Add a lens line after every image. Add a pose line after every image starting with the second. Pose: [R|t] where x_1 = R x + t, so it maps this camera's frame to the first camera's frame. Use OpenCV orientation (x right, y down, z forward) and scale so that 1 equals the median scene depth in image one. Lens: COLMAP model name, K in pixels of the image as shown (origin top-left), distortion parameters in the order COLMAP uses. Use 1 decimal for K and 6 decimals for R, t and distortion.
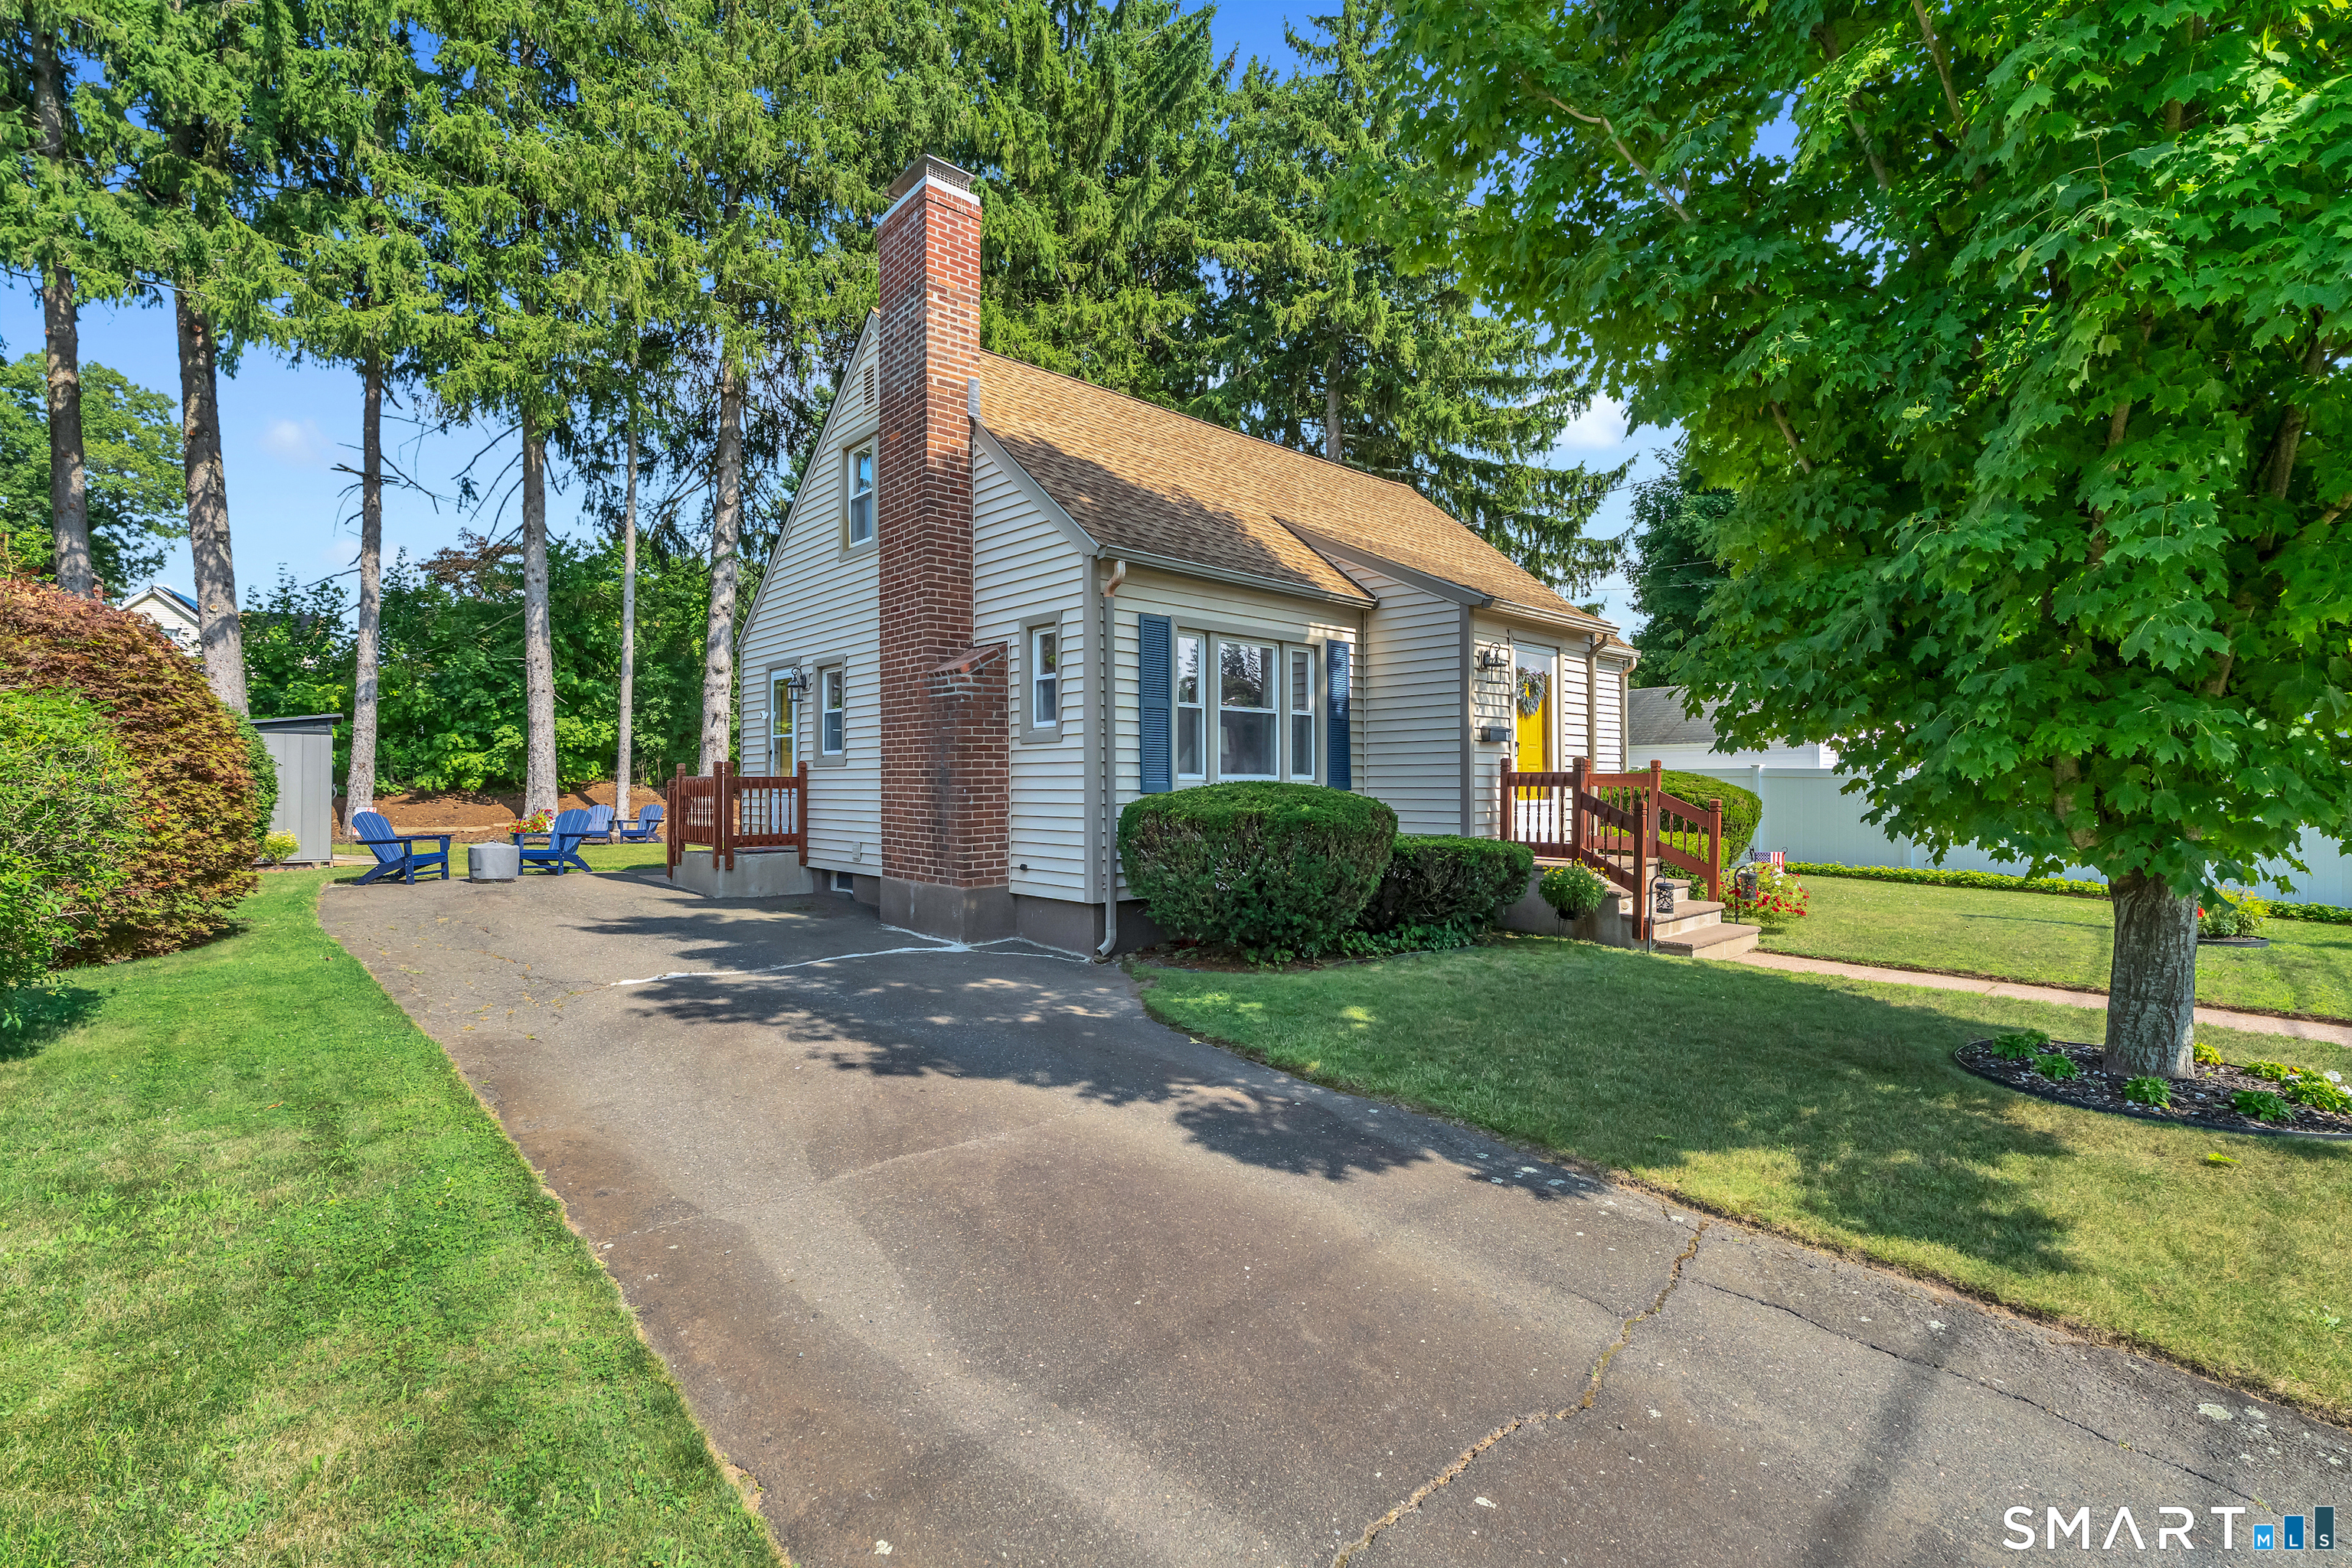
lens RADIAL K [[1045.0, 0, 1176.0], [0, 1045.0, 784.0], [0, 0, 1]] dist [0.001106, 0.000431]
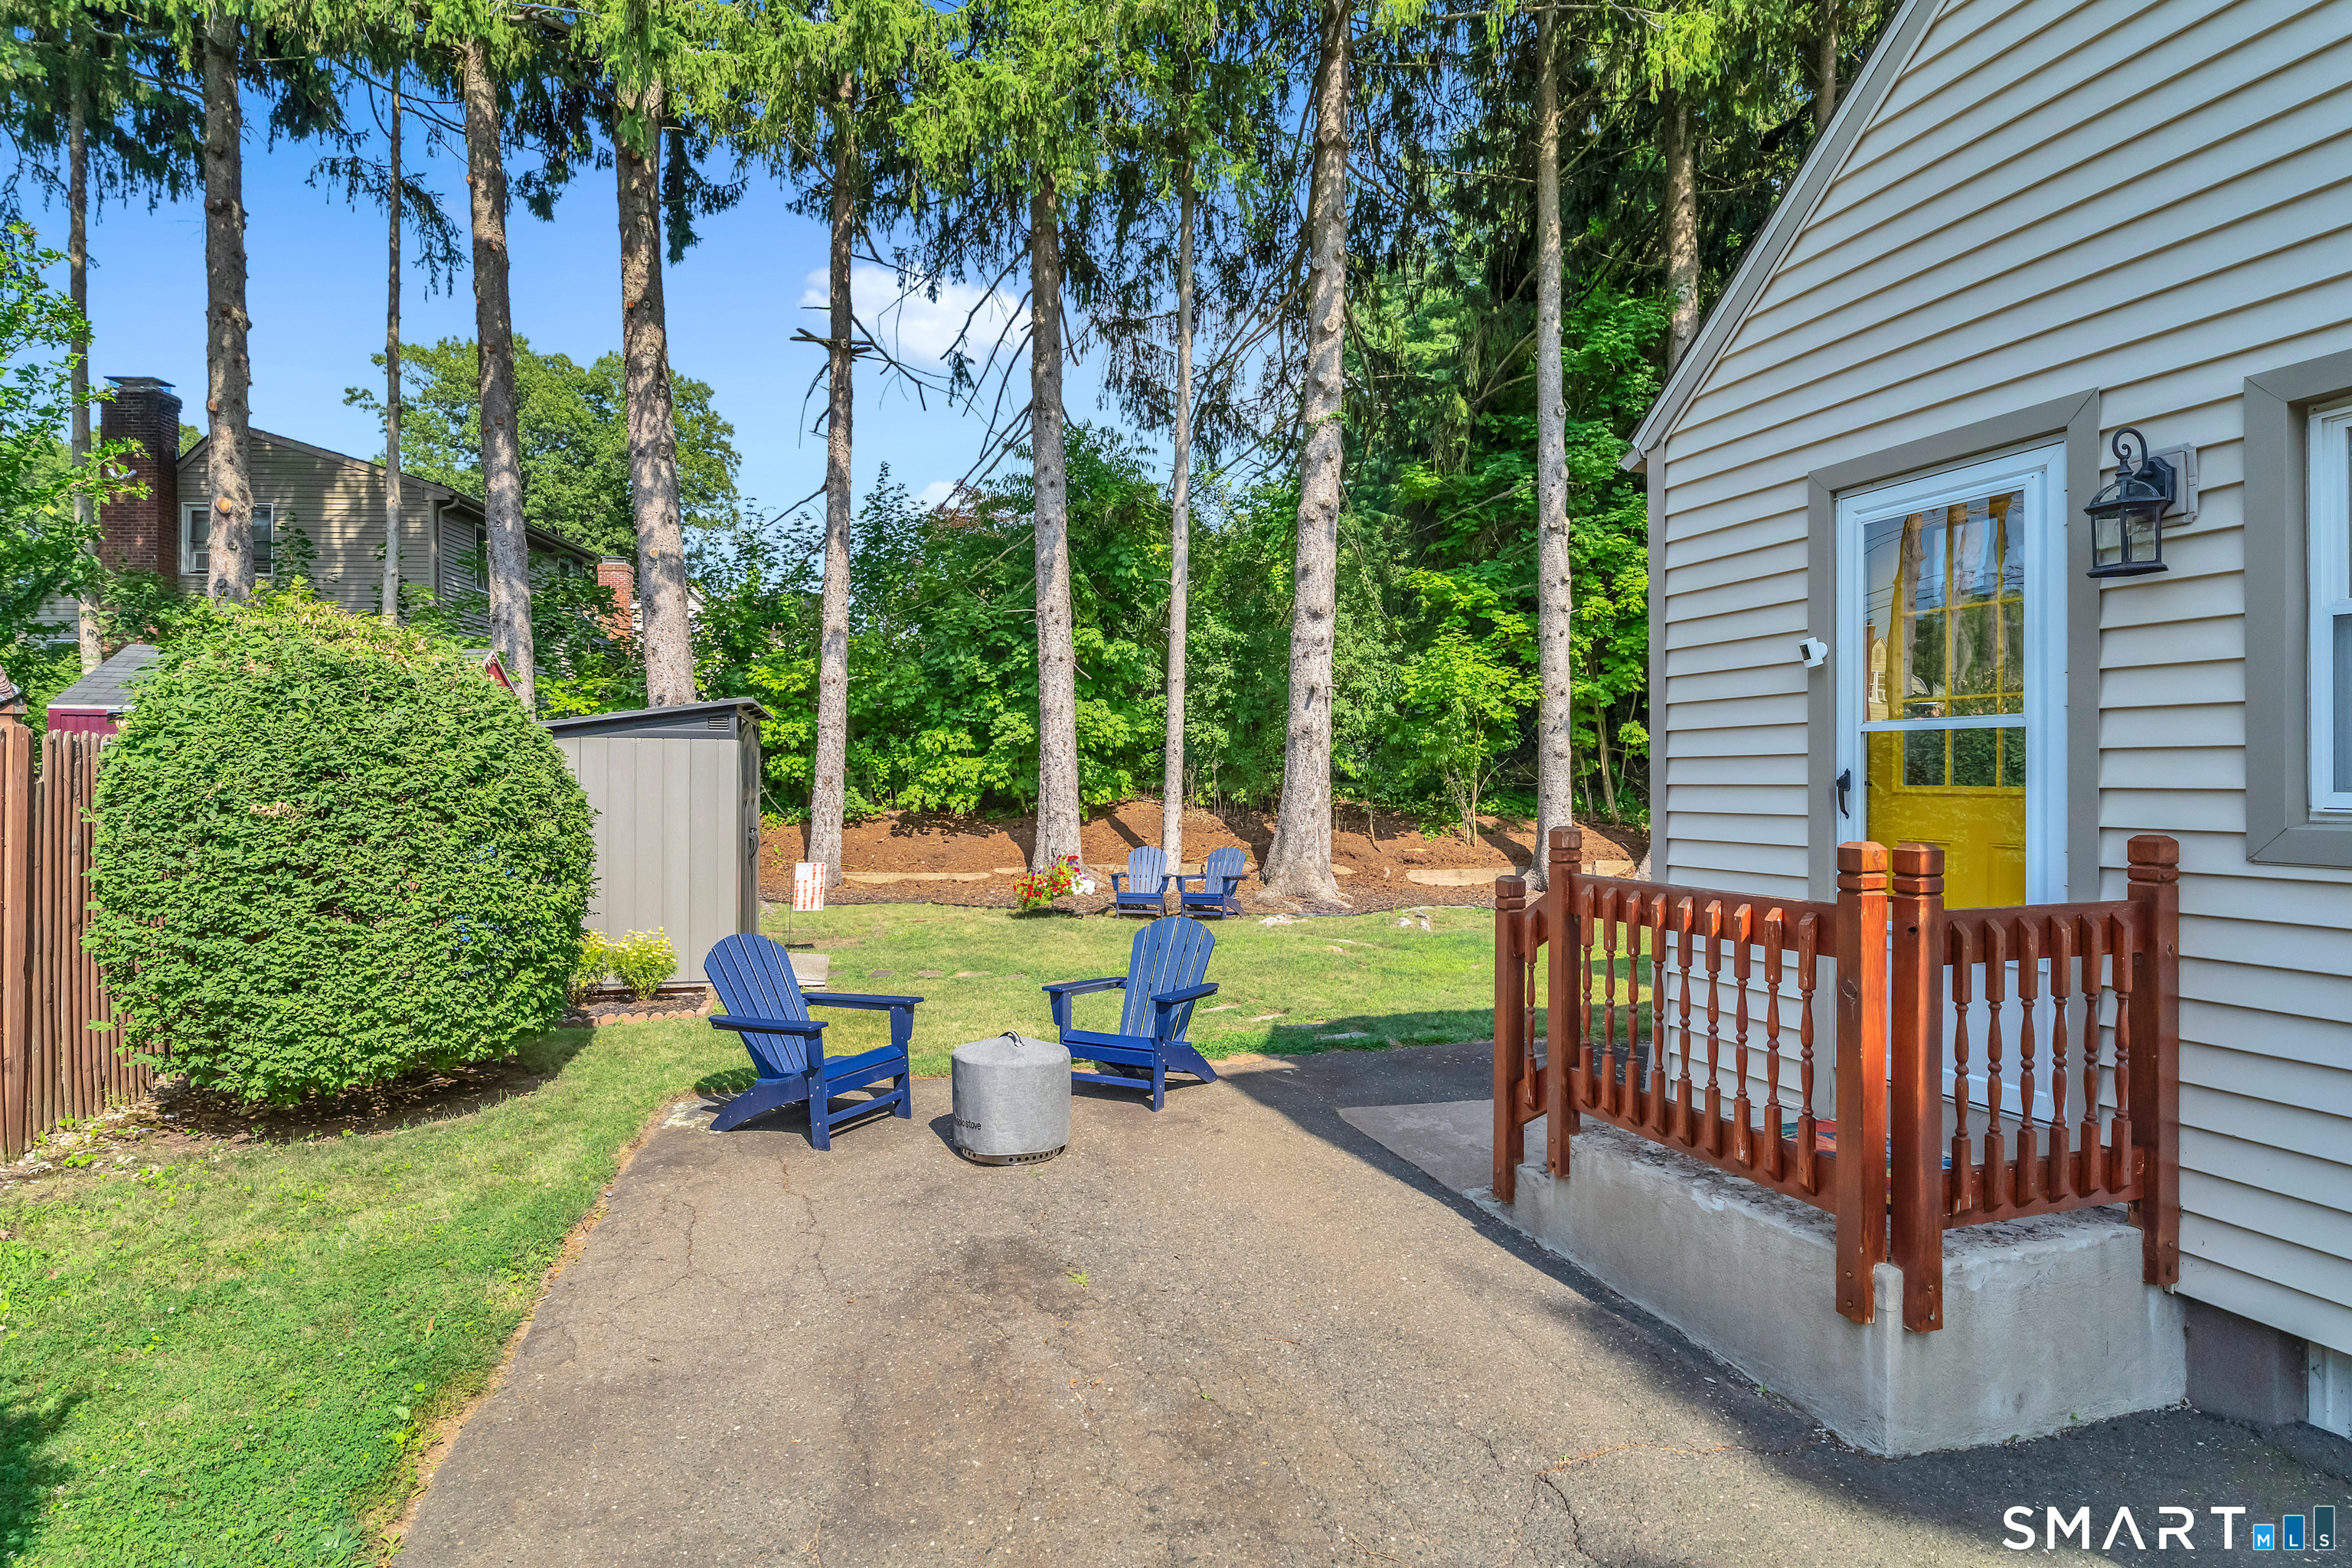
lens RADIAL K [[1360.1, 0, 1176.0], [0, 1360.1, 784.0], [0, 0, 1]] dist [-0.039976, -0.000088]
pose [[0.904263, -0.001030, -0.426975, -0.183996], [0.002351, 0.999994, 0.002567, -0.014758], [0.426969, -0.003325, 0.904260, 0.276291]]
